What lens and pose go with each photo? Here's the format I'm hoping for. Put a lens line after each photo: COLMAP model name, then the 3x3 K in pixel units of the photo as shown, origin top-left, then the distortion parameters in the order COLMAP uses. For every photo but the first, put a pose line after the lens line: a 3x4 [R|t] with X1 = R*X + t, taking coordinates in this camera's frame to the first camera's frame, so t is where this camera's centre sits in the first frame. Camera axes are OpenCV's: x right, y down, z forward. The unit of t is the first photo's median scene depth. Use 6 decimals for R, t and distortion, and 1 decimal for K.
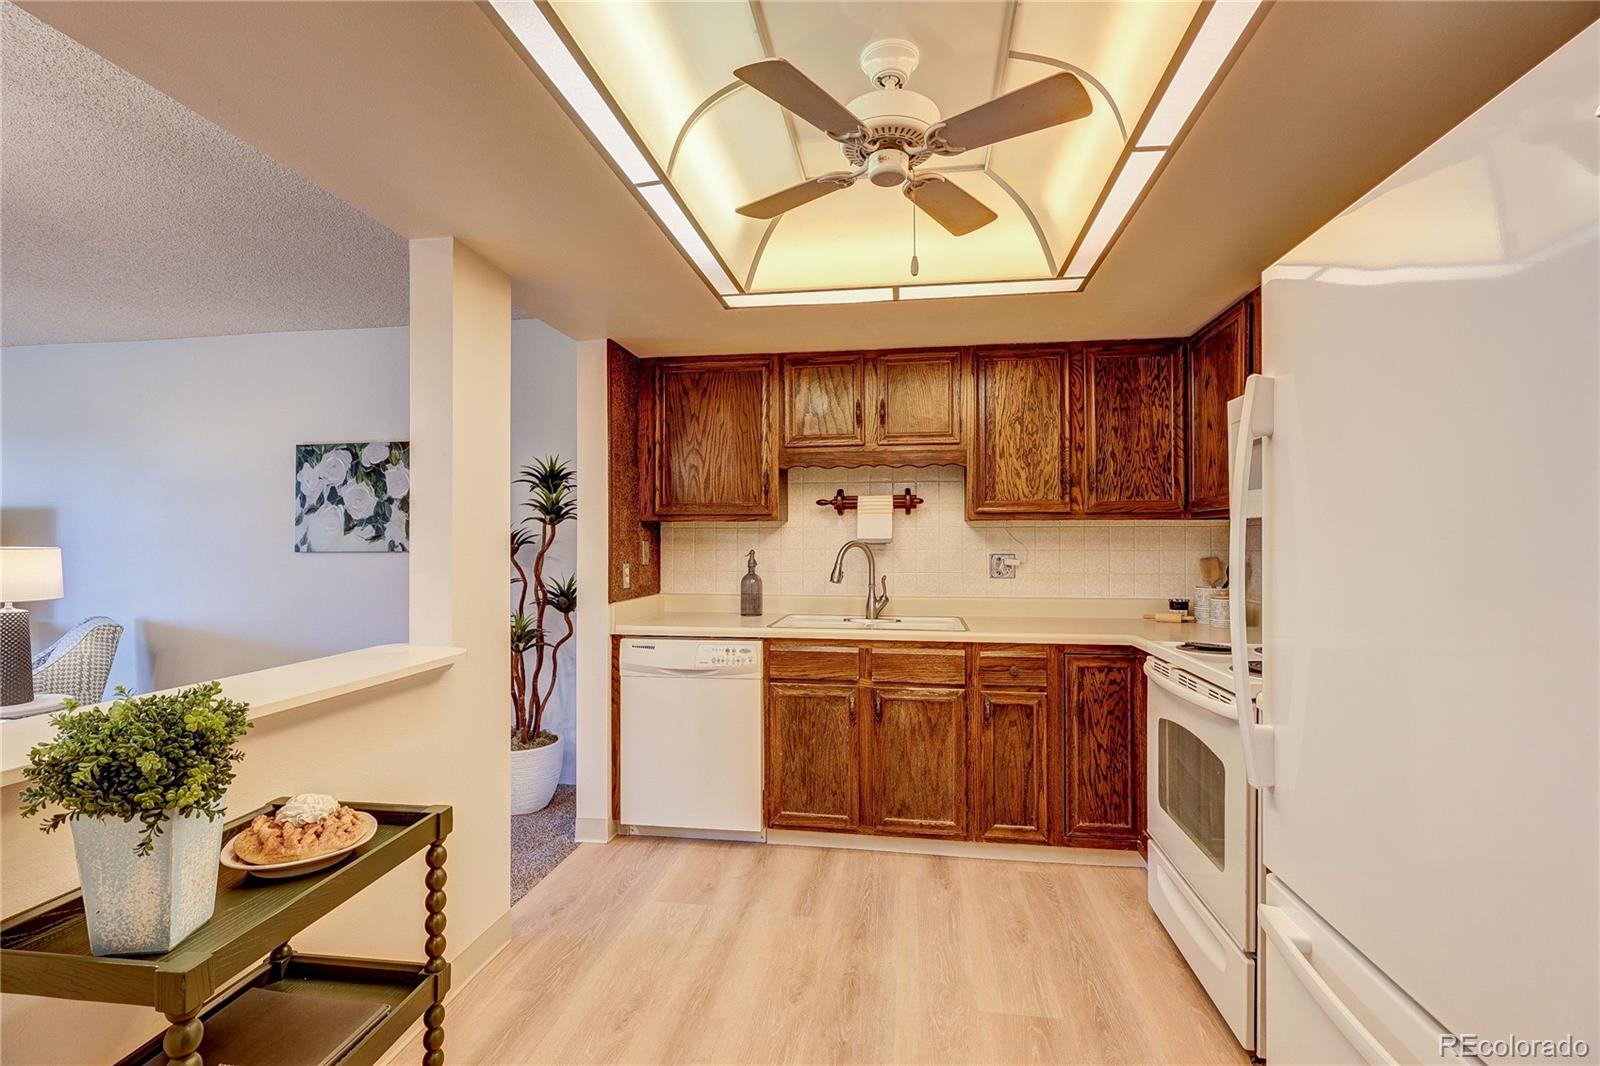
lens RADIAL K [[747.3, 0, 802.8], [0, 747.3, 529.4], [0, 0, 1]] dist [-0.000675, 0.000150]
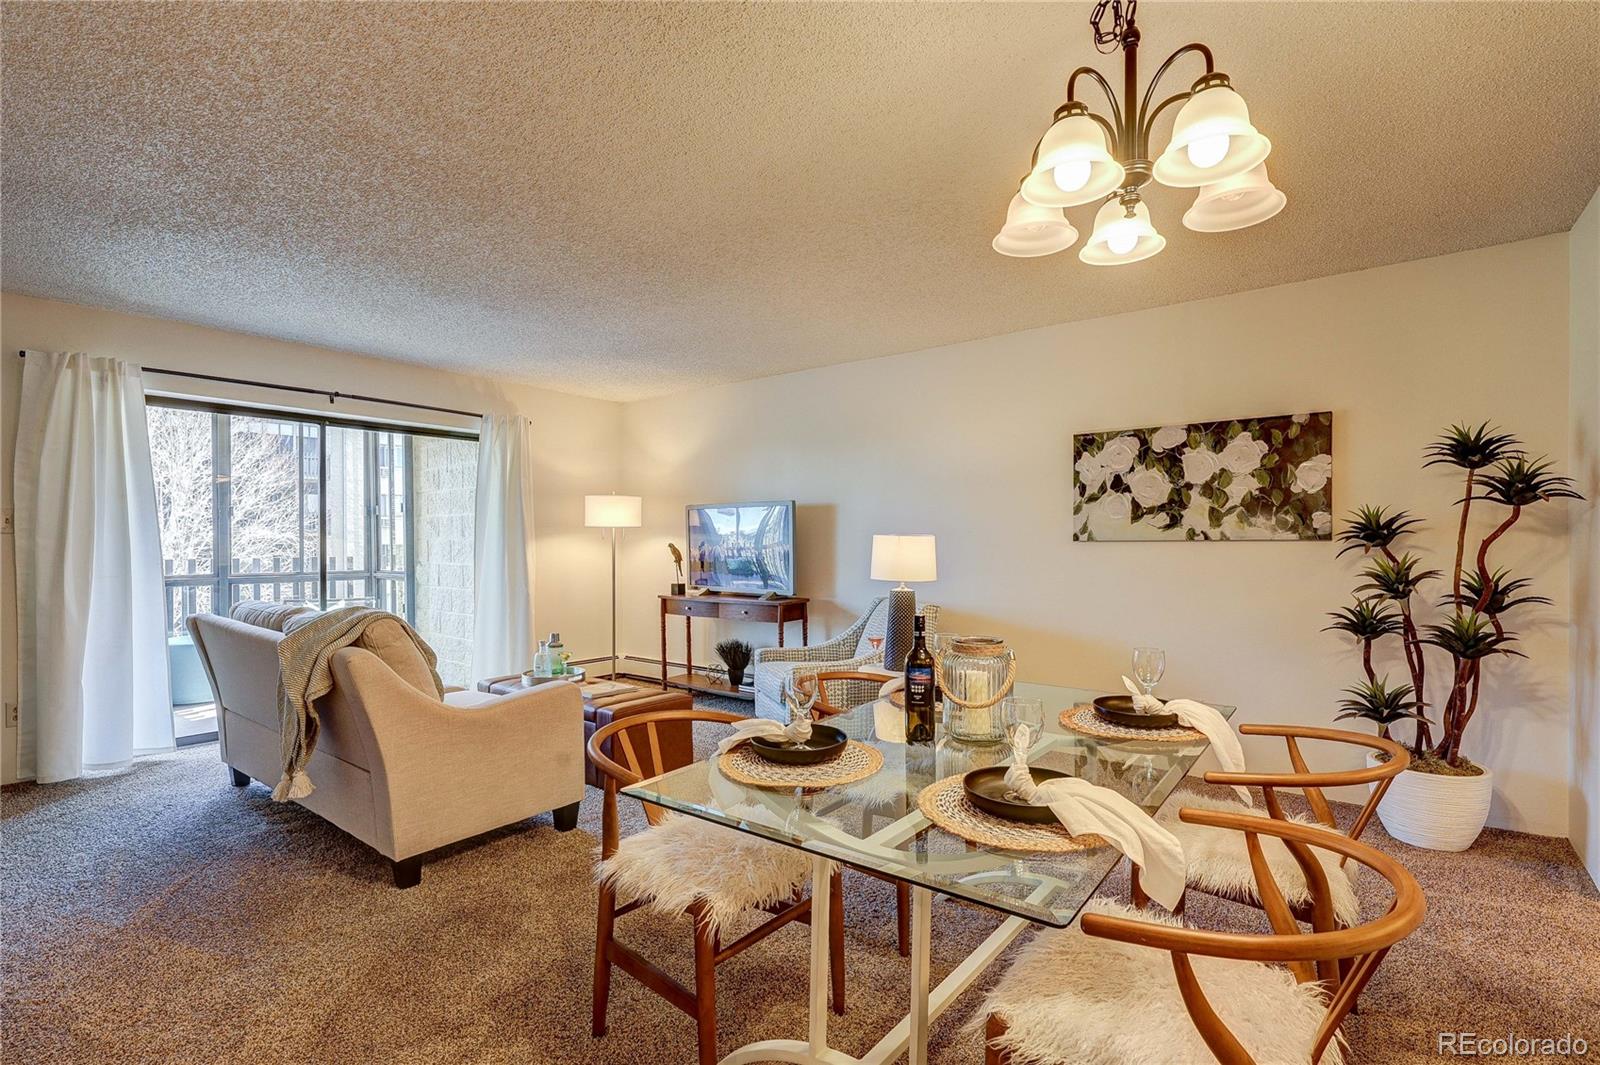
lens RADIAL K [[749.3, 0, 801.0], [0, 749.3, 544.1], [0, 0, 1]] dist [-0.002576, -0.000368]
pose [[0.874026, 0.002983, -0.485870, -0.517020], [0.007206, 0.999792, 0.019102, 0.012817], [0.485825, -0.020197, 0.873823, -0.069364]]
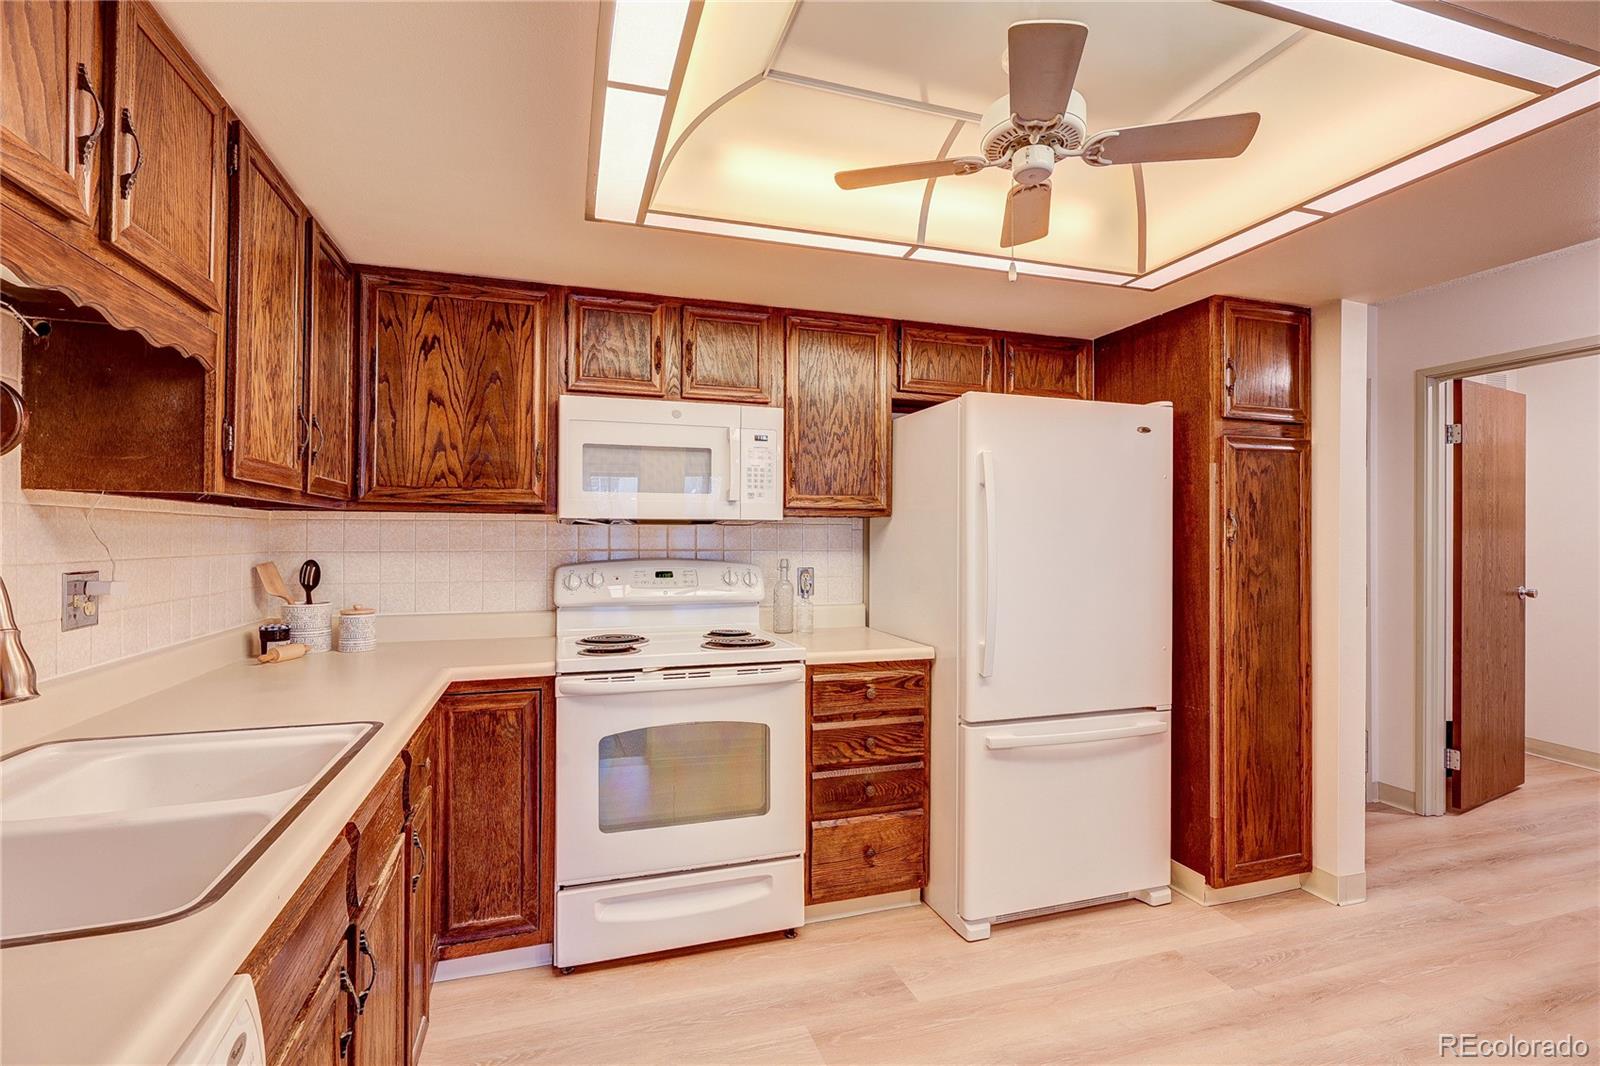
lens RADIAL K [[741.0, 0, 800.9], [0, 741.0, 530.7], [0, 0, 1]] dist [-0.001464, -0.000511]
pose [[-0.453100, 0.006831, 0.891433, -0.259807], [-0.015250, 0.999765, -0.015412, 0.008564], [-0.891329, -0.020578, -0.452890, 0.723020]]
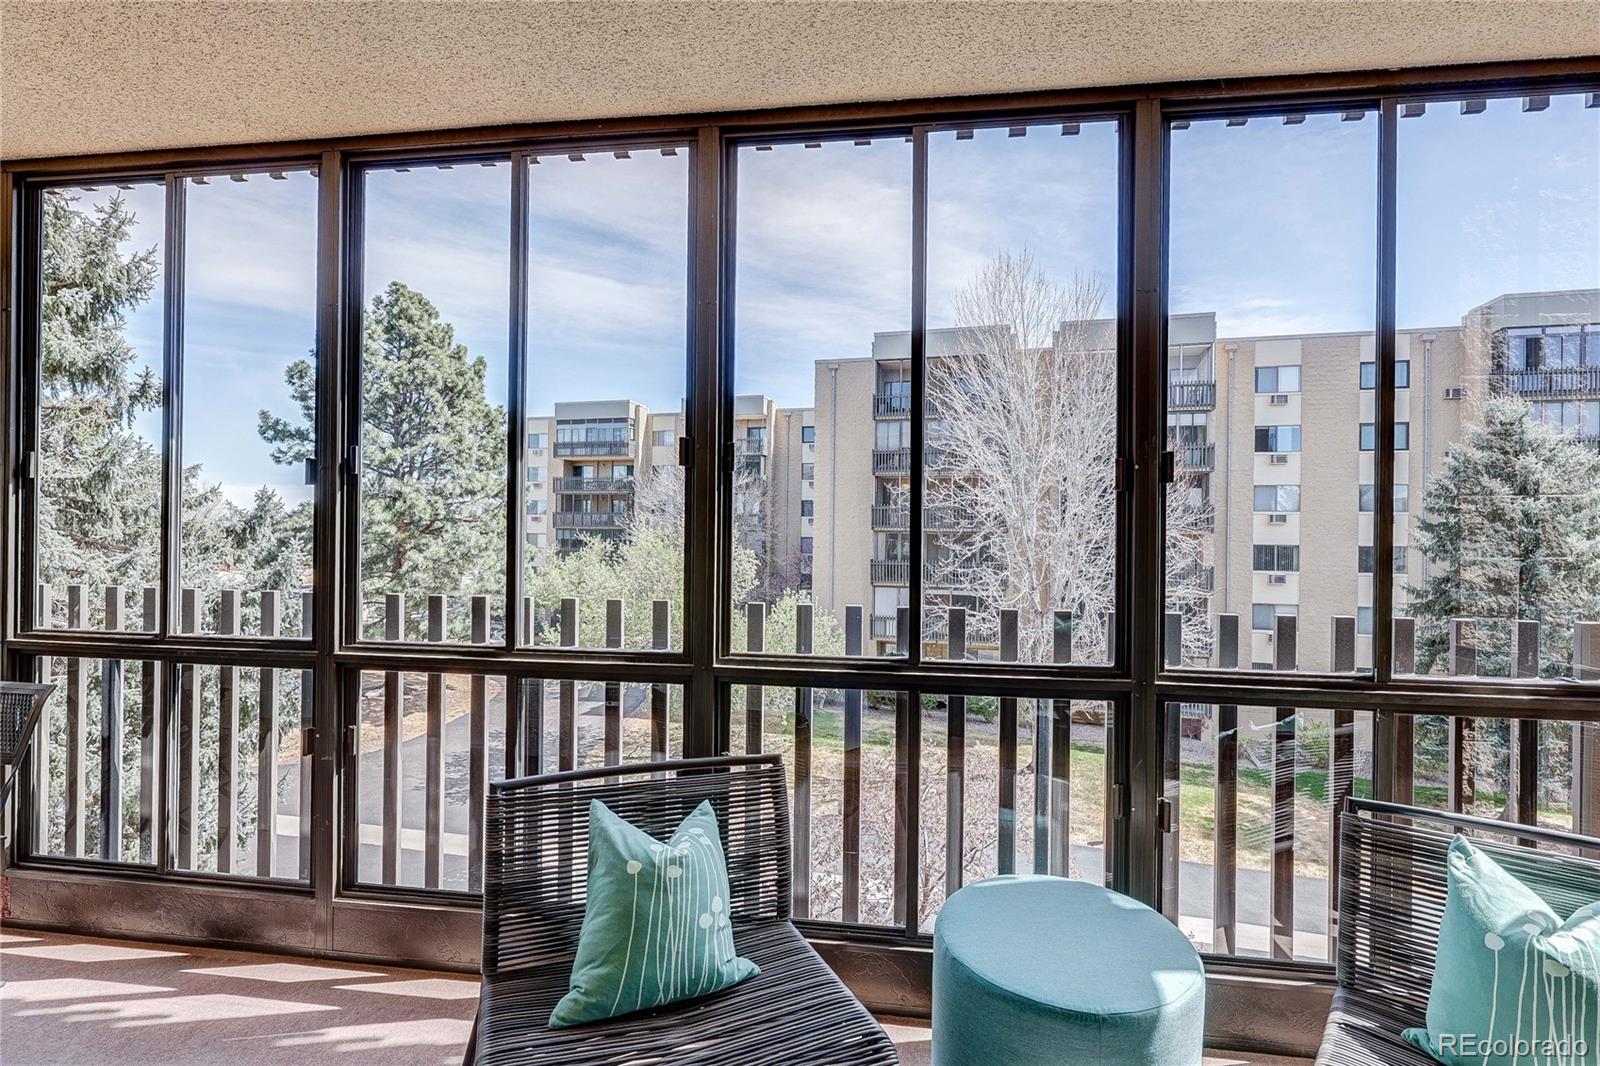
lens RADIAL K [[754.6, 0, 796.4], [0, 754.6, 543.0], [0, 0, 1]] dist [-0.002743, 0.000083]
pose [[0.014103, 0.015397, -0.999782, -1.823965], [0.002915, 0.999877, 0.015439, 0.003685], [0.999896, -0.003132, 0.014057, 0.466929]]
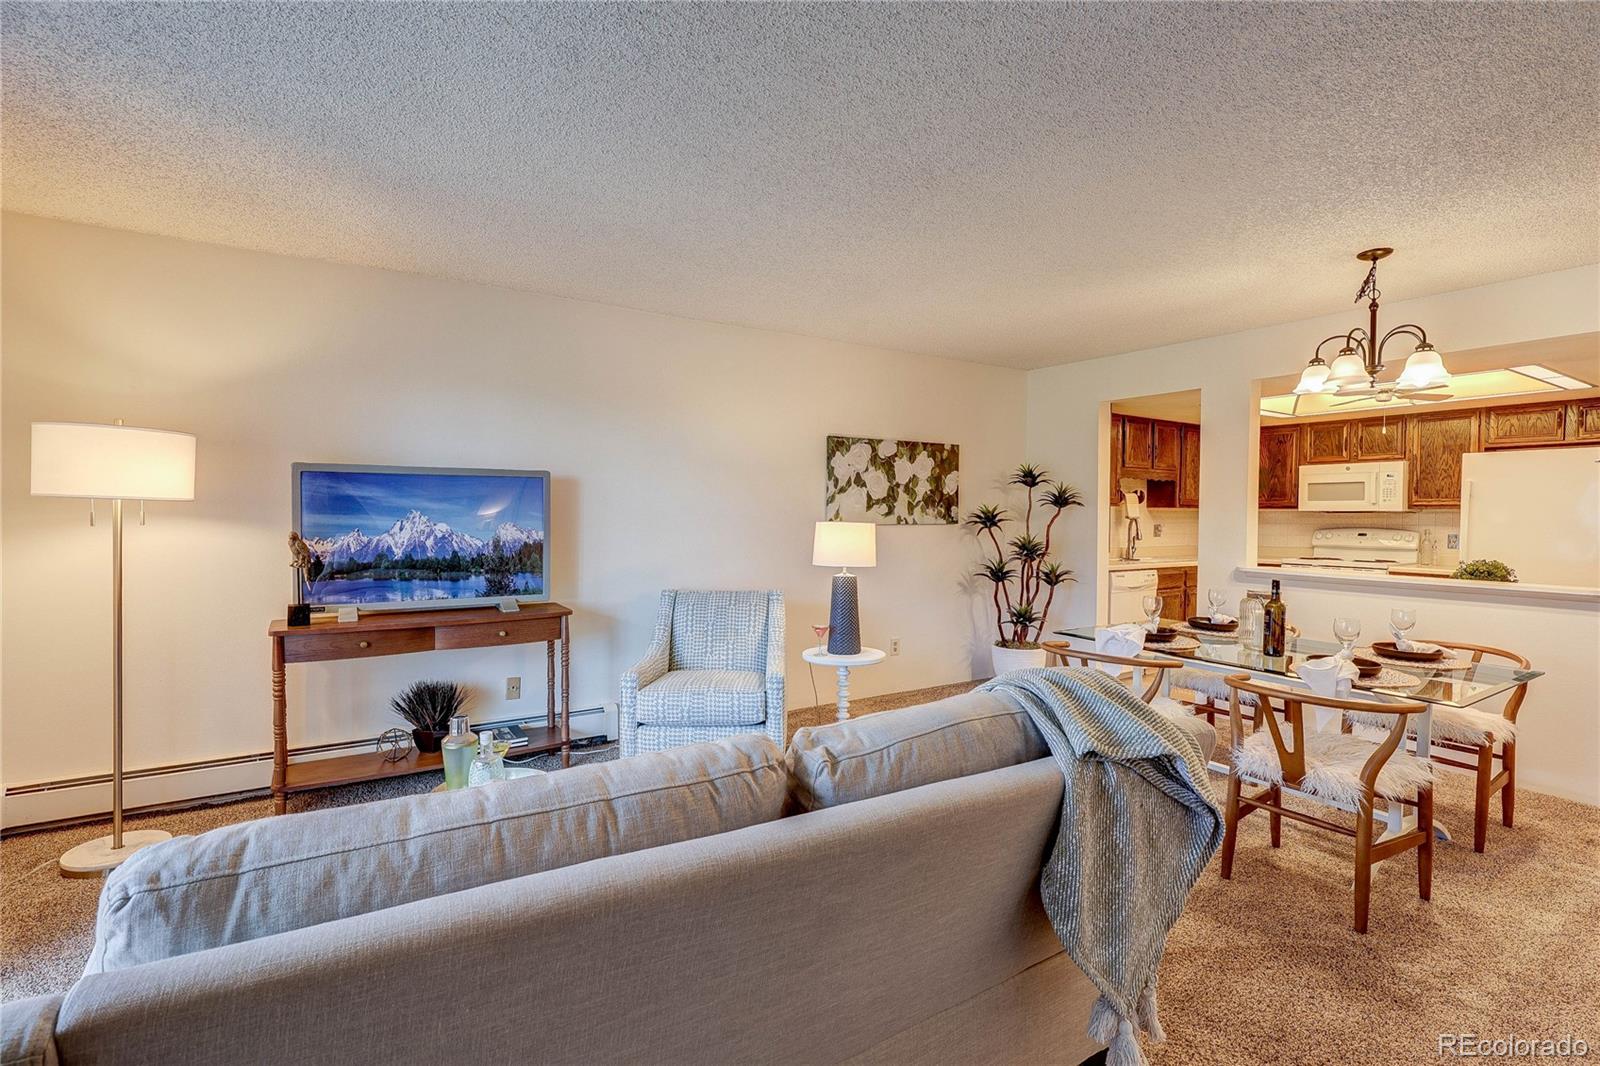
lens RADIAL K [[741.0, 0, 800.9], [0, 741.0, 530.7], [0, 0, 1]] dist [-0.001464, -0.000511]
pose [[0.747723, -0.008564, 0.663955, -1.534259], [-0.017489, 0.999316, 0.032585, 0.001473], [-0.663780, -0.035977, 0.747062, 0.136929]]
